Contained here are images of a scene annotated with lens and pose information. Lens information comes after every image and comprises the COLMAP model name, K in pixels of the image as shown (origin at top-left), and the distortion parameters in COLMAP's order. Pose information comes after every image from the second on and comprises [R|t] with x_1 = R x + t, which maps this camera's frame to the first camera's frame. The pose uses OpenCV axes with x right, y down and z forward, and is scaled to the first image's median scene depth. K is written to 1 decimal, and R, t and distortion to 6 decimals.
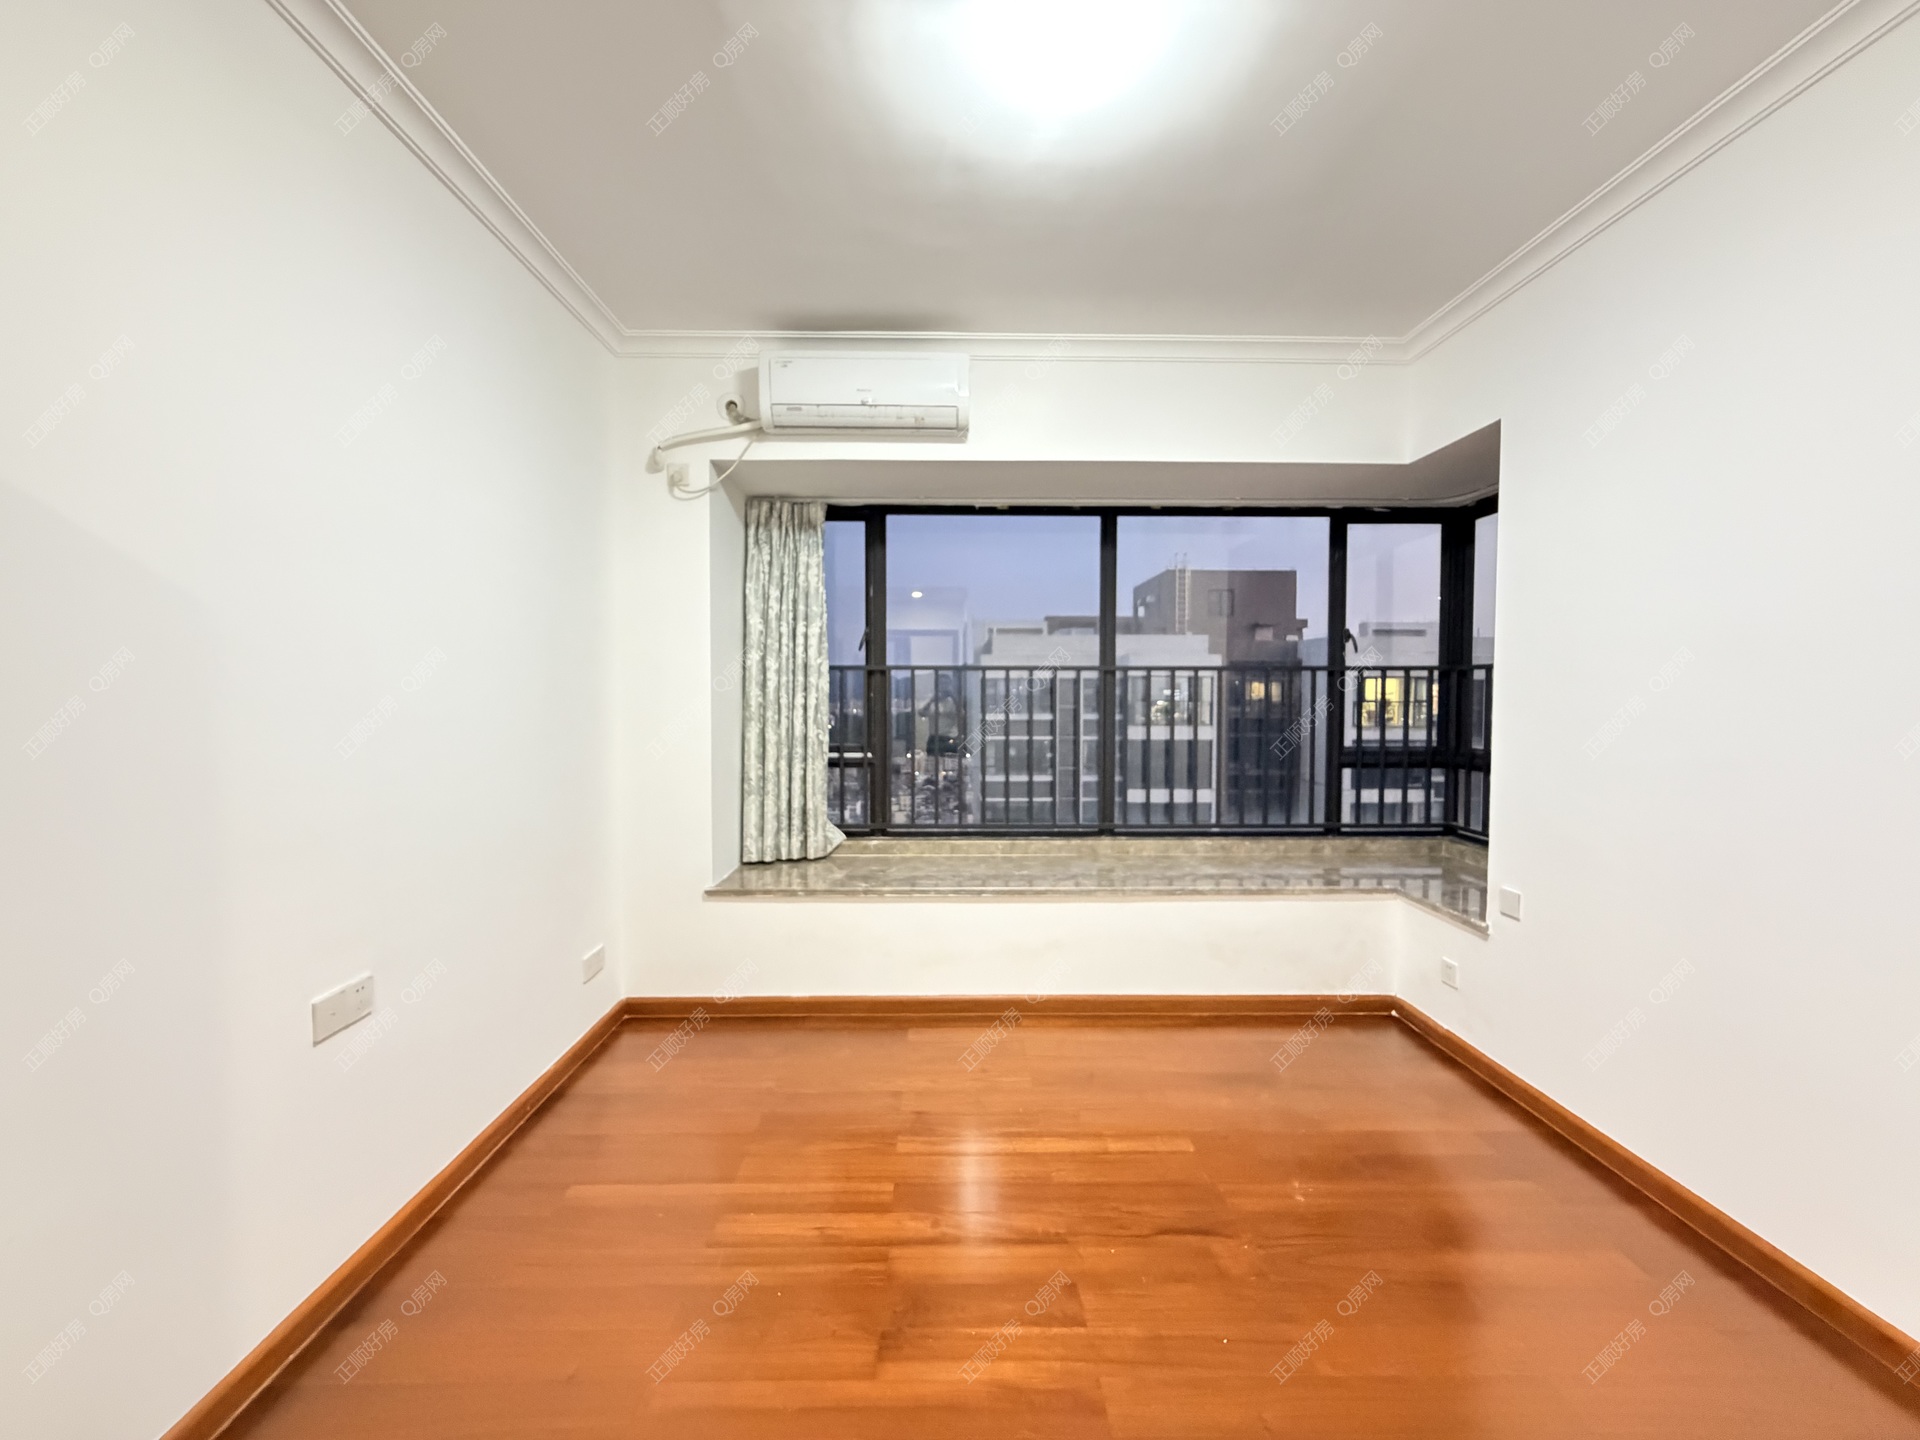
lens RADIAL K [[823.8, 0, 946.0], [0, 823.8, 725.8], [0, 0, 1]] dist [-0.002384, -0.000577]
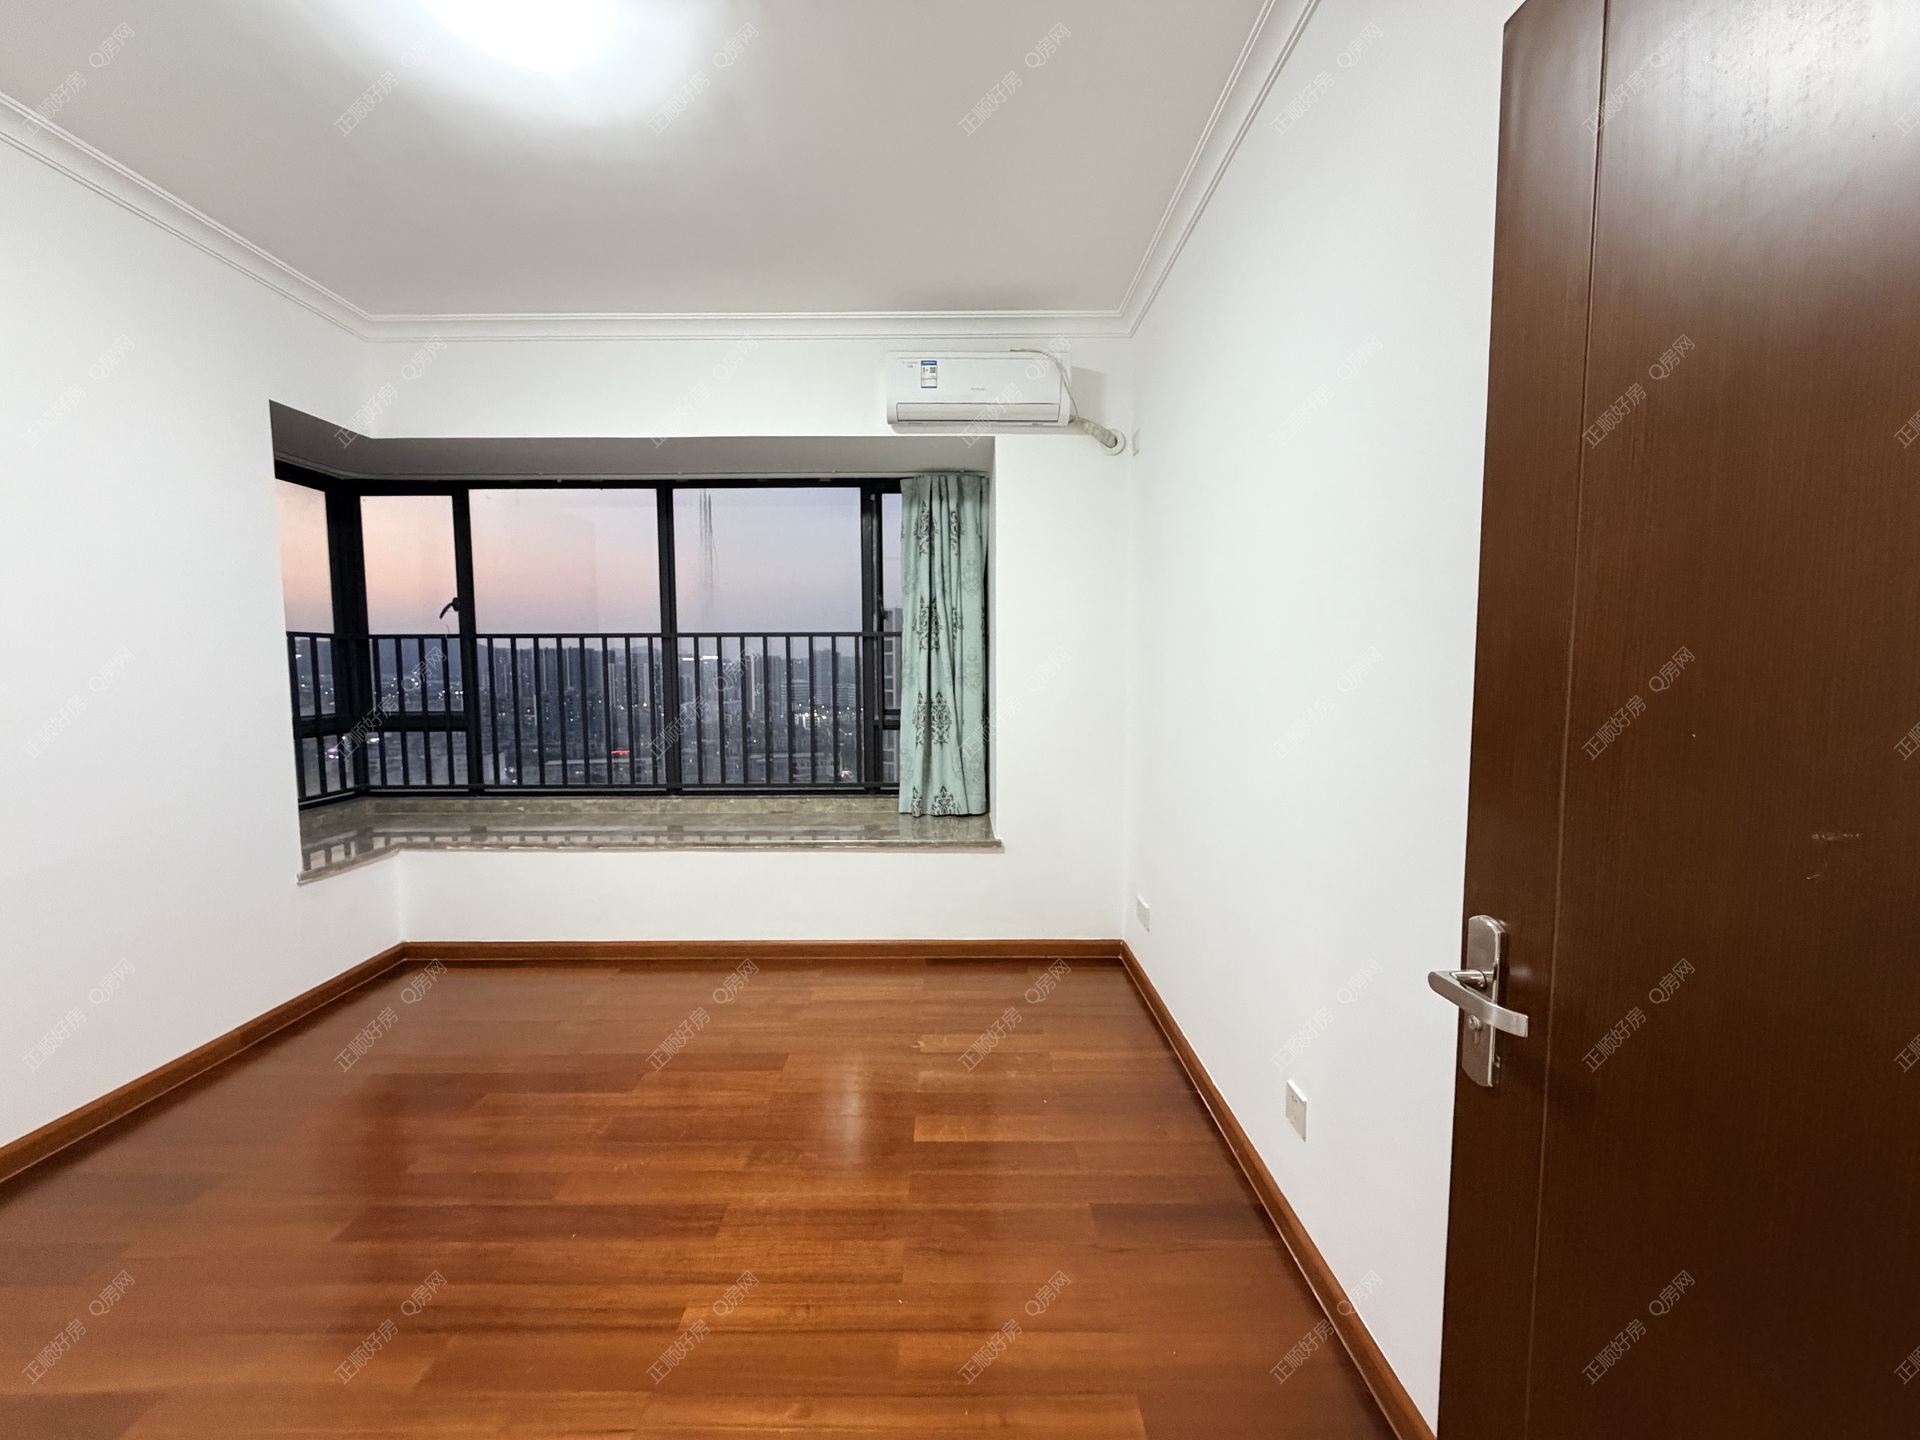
lens RADIAL K [[769.9, 0, 957.2], [0, 769.9, 738.2], [0, 0, 1]] dist [0.011586, 0.000493]
pose [[0.999818, -0.001948, -0.018981, 0.604328], [0.003138, 0.998016, 0.062889, -0.000166], [0.018821, -0.062937, 0.997840, 0.015629]]
